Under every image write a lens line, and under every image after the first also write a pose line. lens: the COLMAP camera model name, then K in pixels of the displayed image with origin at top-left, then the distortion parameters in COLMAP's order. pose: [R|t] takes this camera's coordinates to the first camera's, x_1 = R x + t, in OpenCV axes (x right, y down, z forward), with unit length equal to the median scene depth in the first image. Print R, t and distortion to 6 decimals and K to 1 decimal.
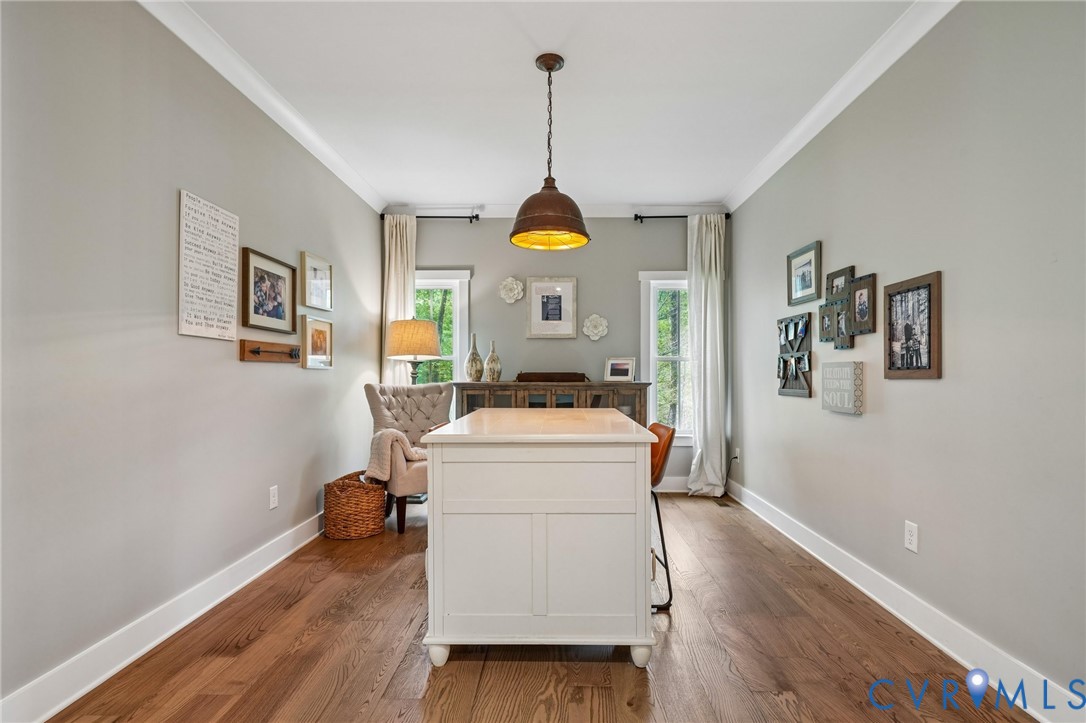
lens RADIAL K [[547.3, 0, 544.4], [0, 547.3, 373.2], [0, 0, 1]] dist [0.002920, 0.000493]
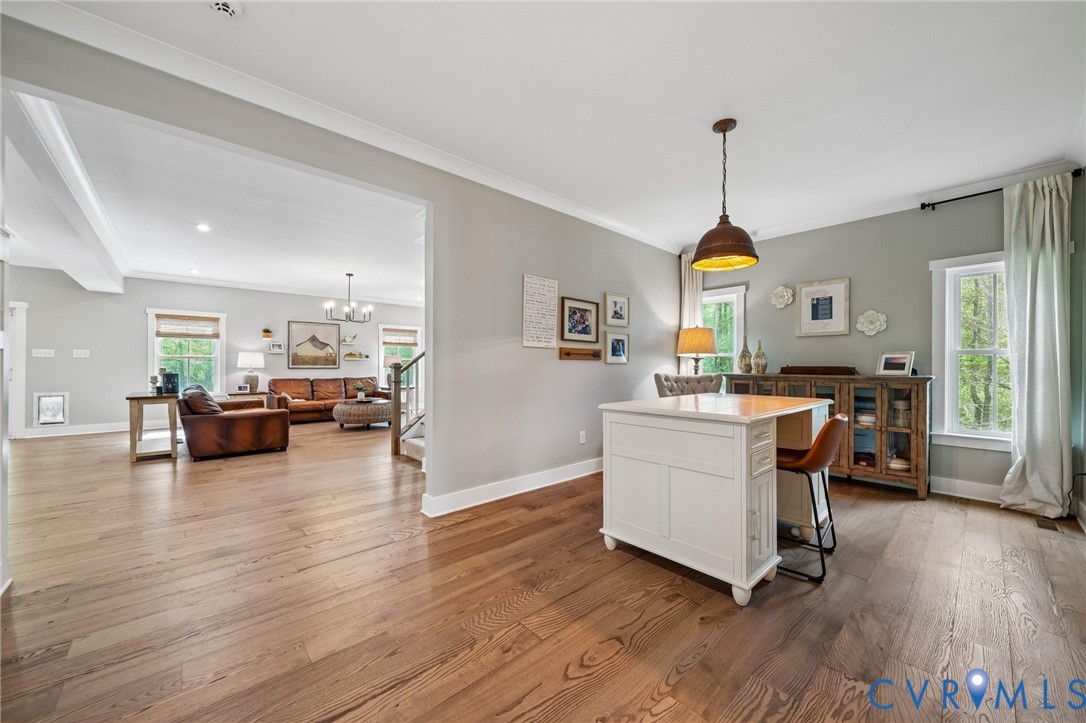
lens RADIAL K [[402.9, 0, 540.2], [0, 402.9, 364.9], [0, 0, 1]] dist [-0.001542, -0.000005]
pose [[0.679937, 0.001317, -0.733269, 0.240102], [-0.004504, 0.999987, -0.002380, 0.000144], [0.733257, 0.004921, 0.679934, 0.022900]]
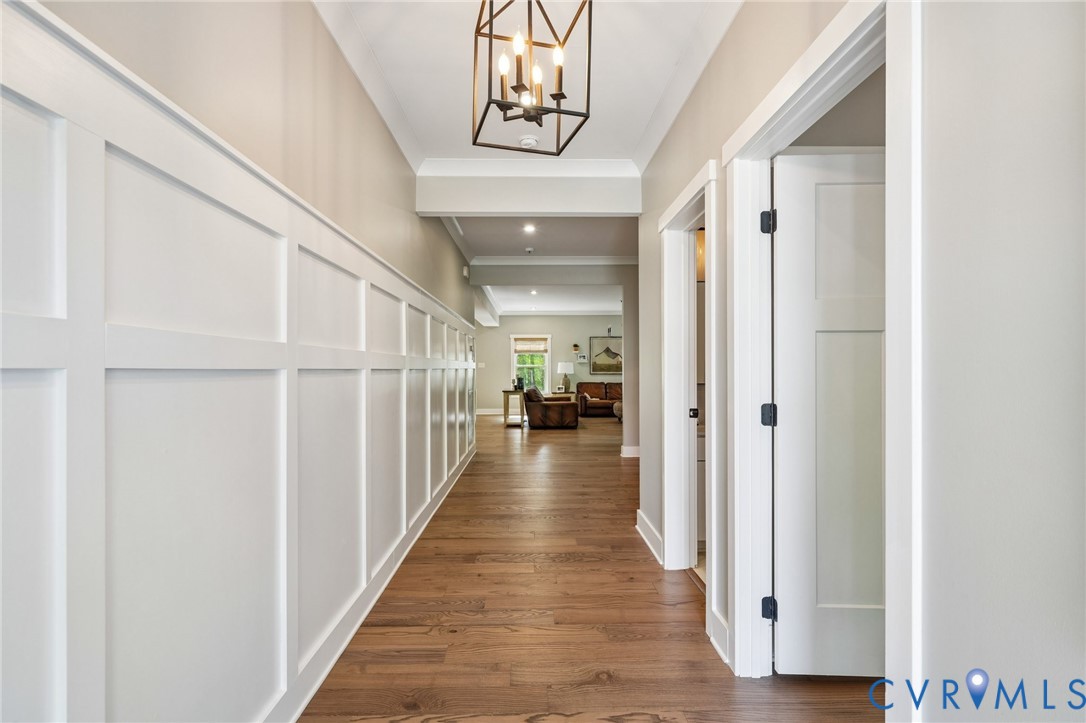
lens RADIAL K [[547.3, 0, 541.9], [0, 547.3, 364.9], [0, 0, 1]] dist [0.002920, 0.000493]
pose [[0.033611, -0.005624, -0.999419, 1.632450], [0.000543, 0.999984, -0.005609, -0.026092], [0.999435, -0.000354, 0.033614, 0.050420]]
